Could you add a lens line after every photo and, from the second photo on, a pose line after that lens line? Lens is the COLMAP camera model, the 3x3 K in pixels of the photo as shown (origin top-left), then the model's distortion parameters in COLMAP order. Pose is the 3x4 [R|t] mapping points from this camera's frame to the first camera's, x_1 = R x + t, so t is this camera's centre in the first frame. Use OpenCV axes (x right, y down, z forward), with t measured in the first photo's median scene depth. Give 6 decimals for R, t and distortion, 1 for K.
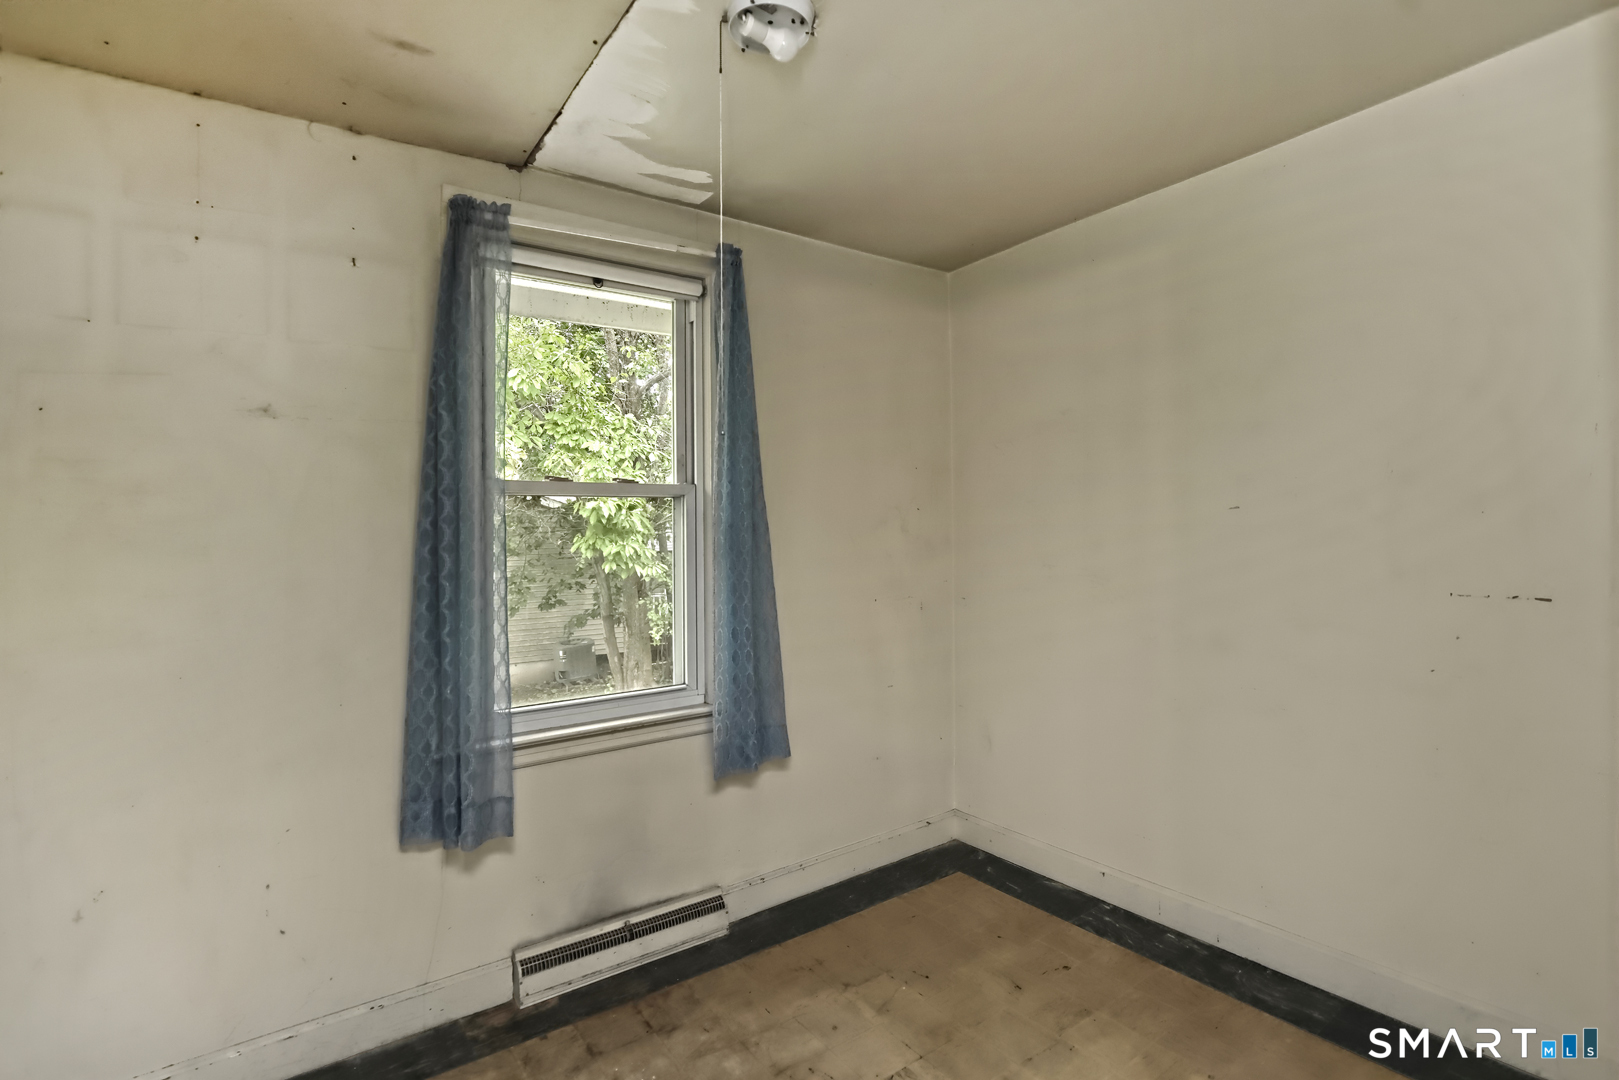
lens RADIAL K [[762.6, 0, 818.4], [0, 762.6, 522.5], [0, 0, 1]] dist [-0.014469, 0.000516]
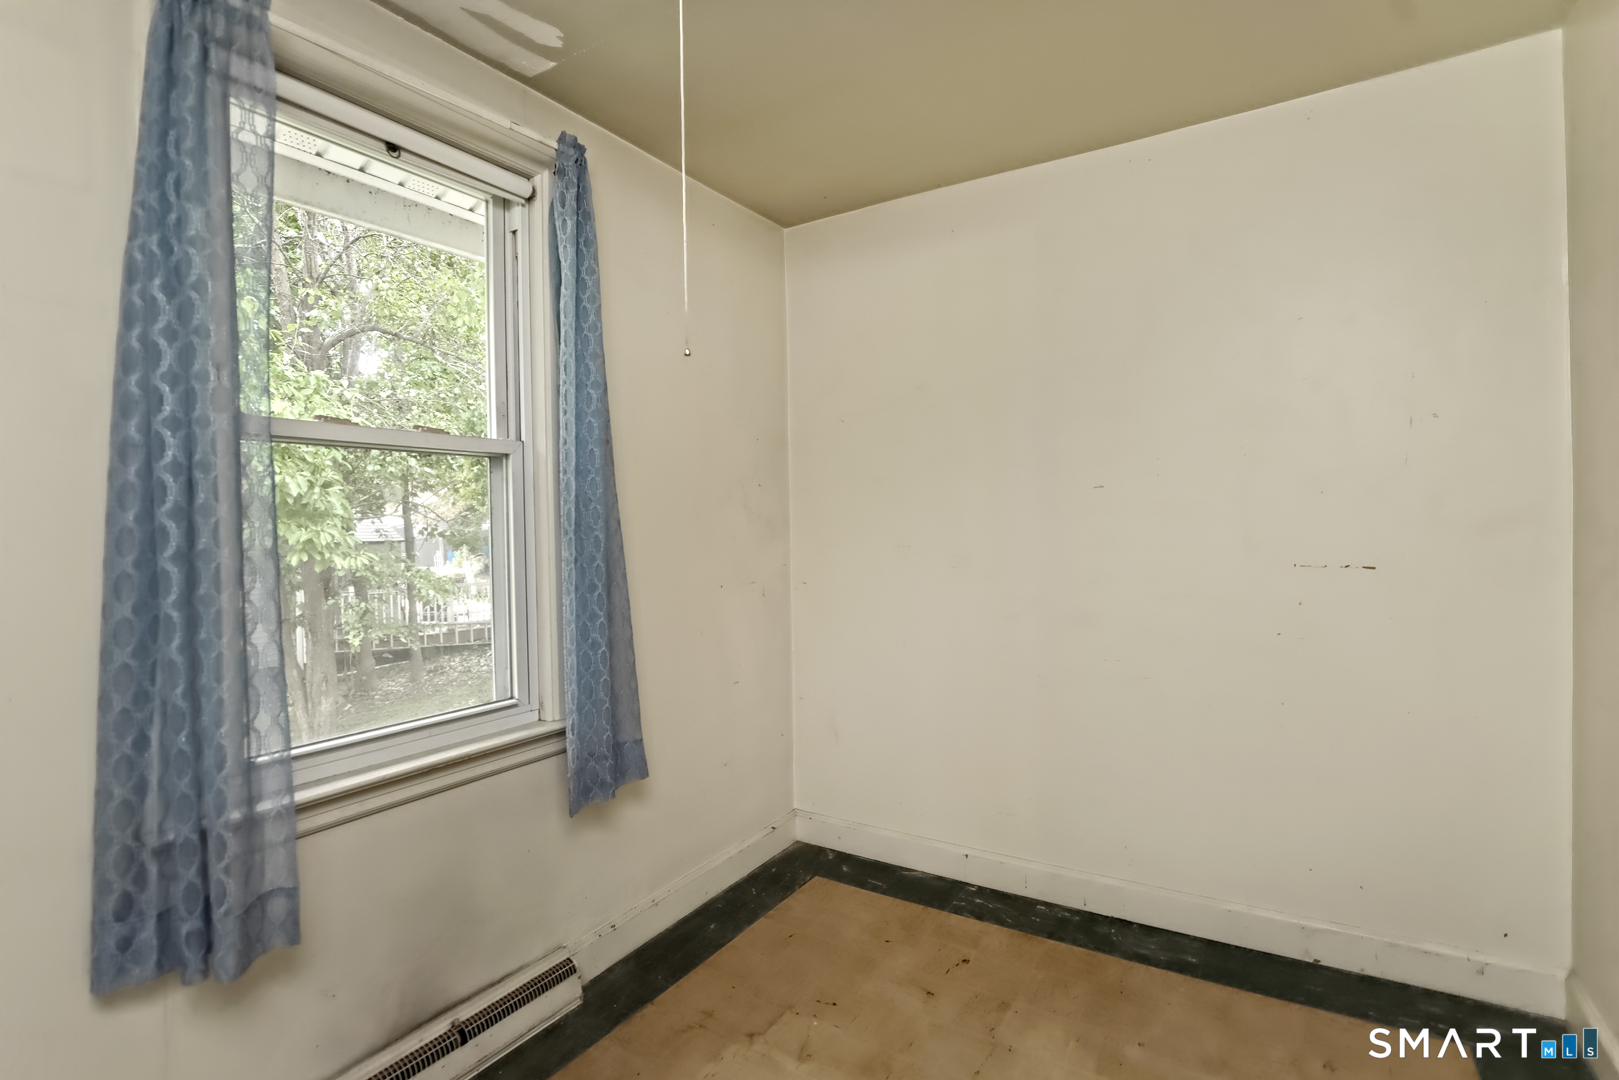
lens RADIAL K [[752.6, 0, 809.5], [0, 752.6, 540.0], [0, 0, 1]] dist [-0.029831, 0.005766]
pose [[0.926036, 0.000513, 0.377435, -0.191709], [-0.012486, 0.999493, 0.029275, 0.026207], [-0.377229, -0.031822, 0.925573, 0.196250]]
